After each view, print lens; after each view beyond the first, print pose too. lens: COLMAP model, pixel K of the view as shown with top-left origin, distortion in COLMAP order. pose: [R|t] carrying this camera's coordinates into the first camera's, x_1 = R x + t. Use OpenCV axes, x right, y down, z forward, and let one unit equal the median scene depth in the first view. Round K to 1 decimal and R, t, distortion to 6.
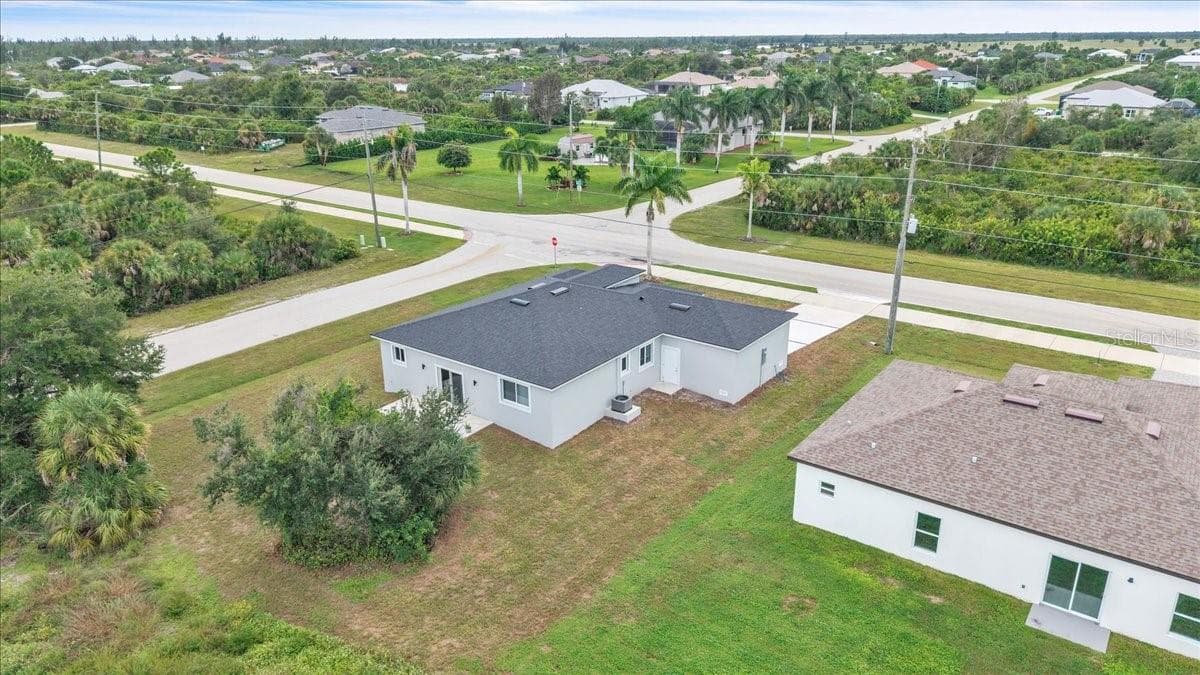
lens RADIAL K [[826.8, 0, 600.0], [0, 826.8, 337.5], [0, 0, 1]] dist [0.008801, -0.003466]
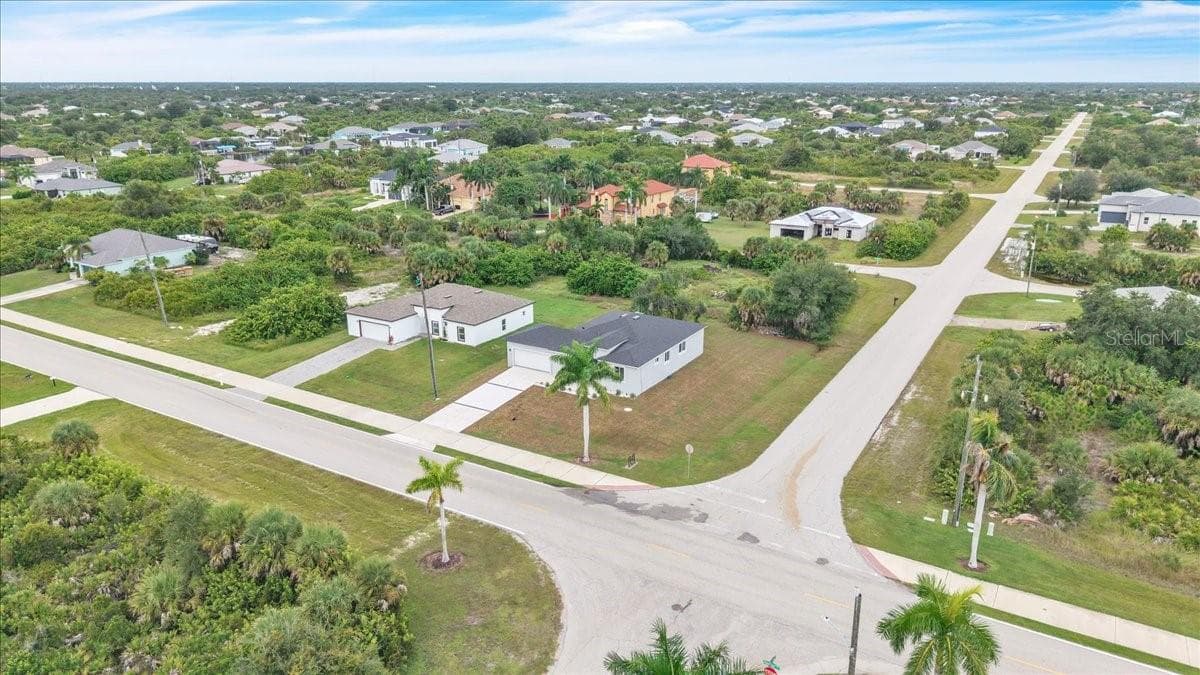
lens RADIAL K [[806.2, 0, 600.0], [0, 806.2, 337.5], [0, 0, 1]] dist [0.040770, -0.064137]
pose [[-0.994880, 0.033713, -0.095272, 0.178992], [-0.030768, 0.796922, 0.603298, -1.065740], [0.096264, 0.603140, -0.791805, 2.280328]]
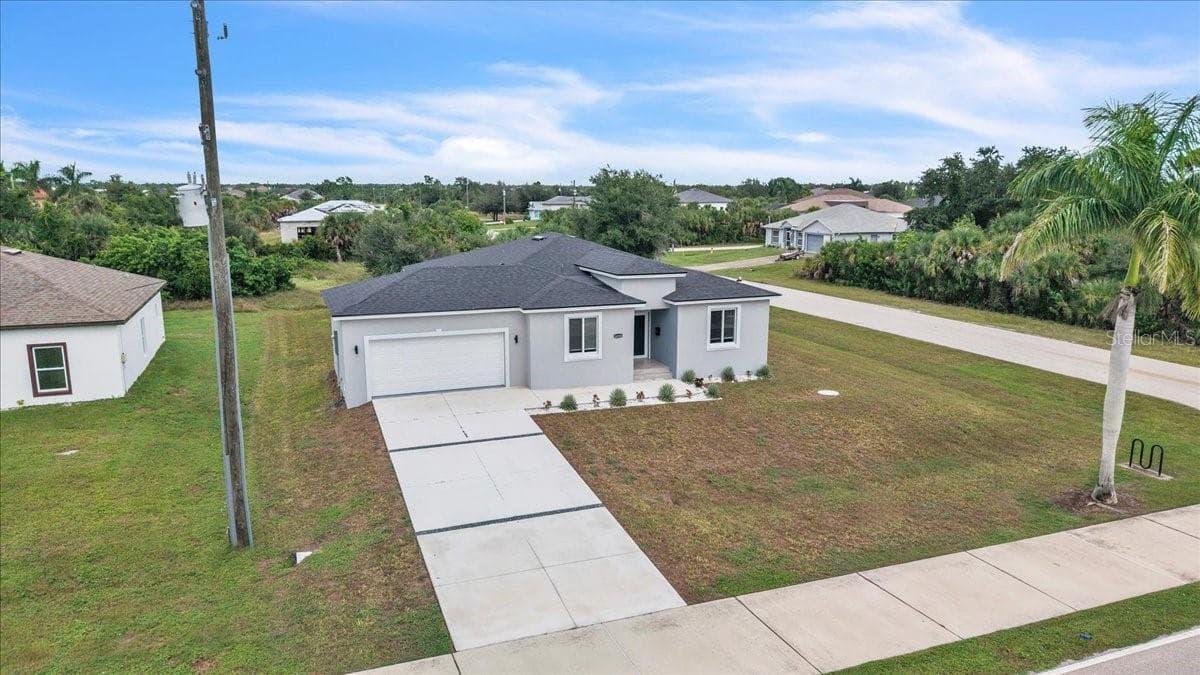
lens RADIAL K [[826.8, 0, 600.0], [0, 826.8, 337.5], [0, 0, 1]] dist [0.008801, -0.003466]
pose [[-0.530346, 0.156218, -0.833264, 0.569371], [-0.281660, 0.894579, 0.346981, -0.246985], [0.799625, 0.418718, -0.430436, 1.280356]]
